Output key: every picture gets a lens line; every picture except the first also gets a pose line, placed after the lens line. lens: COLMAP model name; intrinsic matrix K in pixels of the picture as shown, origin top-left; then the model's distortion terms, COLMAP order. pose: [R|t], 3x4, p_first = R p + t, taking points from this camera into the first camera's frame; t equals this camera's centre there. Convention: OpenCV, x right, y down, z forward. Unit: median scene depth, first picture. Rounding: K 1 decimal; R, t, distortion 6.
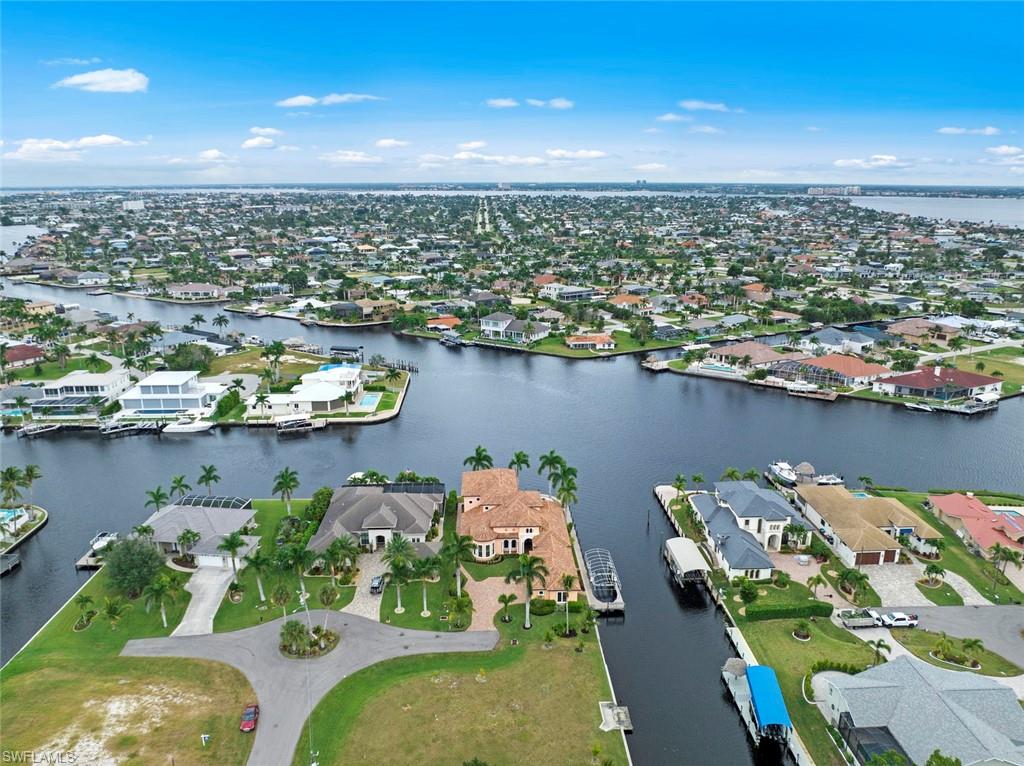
lens RADIAL K [[720.8, 0, 512.0], [0, 720.8, 383.0], [0, 0, 1]] dist [-0.036423, 0.001336]
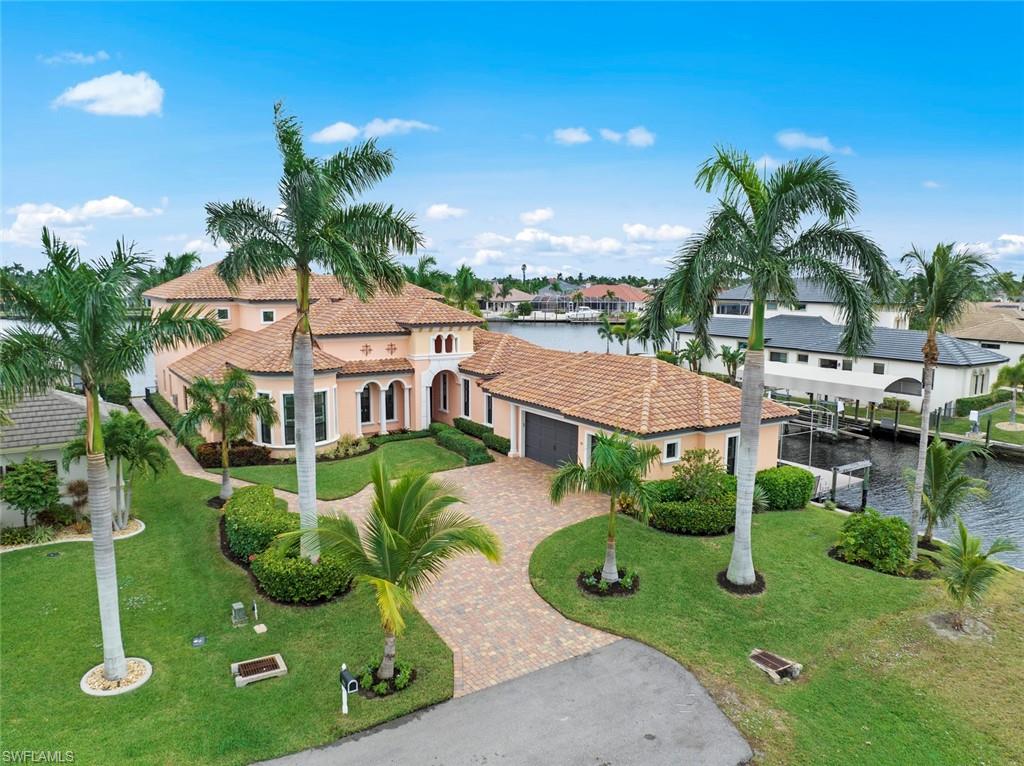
lens RADIAL K [[720.8, 0, 512.0], [0, 720.8, 383.0], [0, 0, 1]] dist [-0.036423, 0.001336]
pose [[0.855176, -0.064019, 0.514369, -0.082935], [0.128270, 0.987616, -0.090338, 0.194810], [-0.502216, 0.143233, 0.852797, 0.564812]]
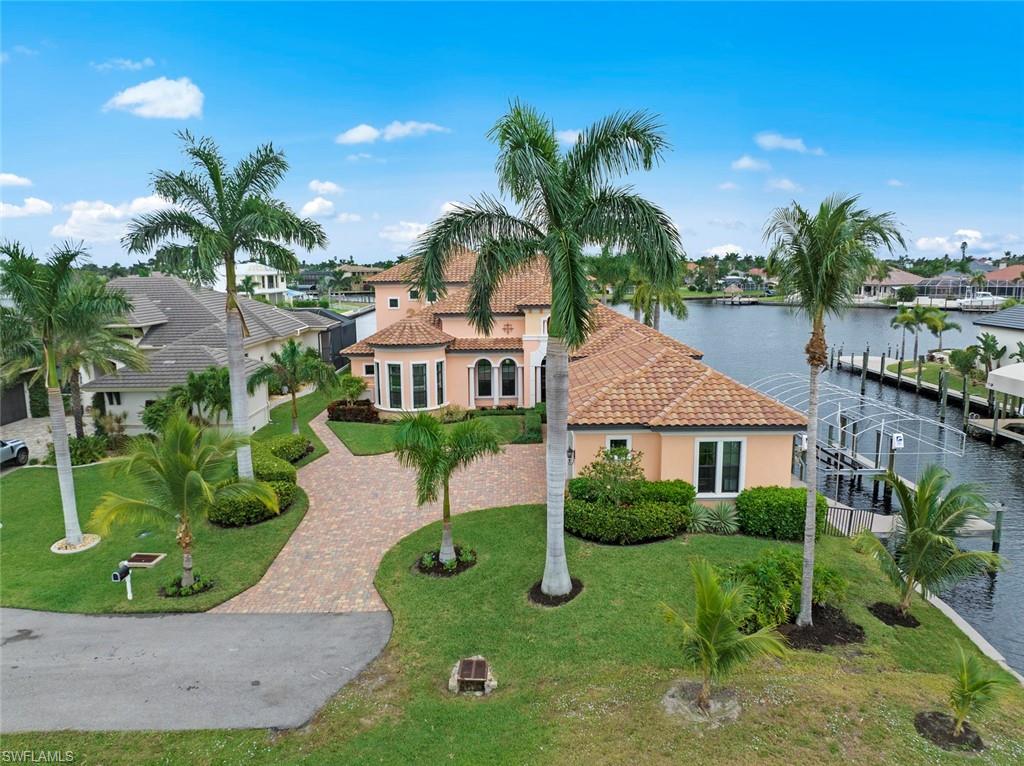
lens RADIAL K [[720.8, 0, 512.0], [0, 720.8, 383.0], [0, 0, 1]] dist [-0.036423, 0.001336]
pose [[0.999498, -0.002795, -0.031544, 0.010913], [-0.000539, 0.994451, -0.105200, 0.202039], [0.031663, 0.105165, 0.993951, 0.539403]]
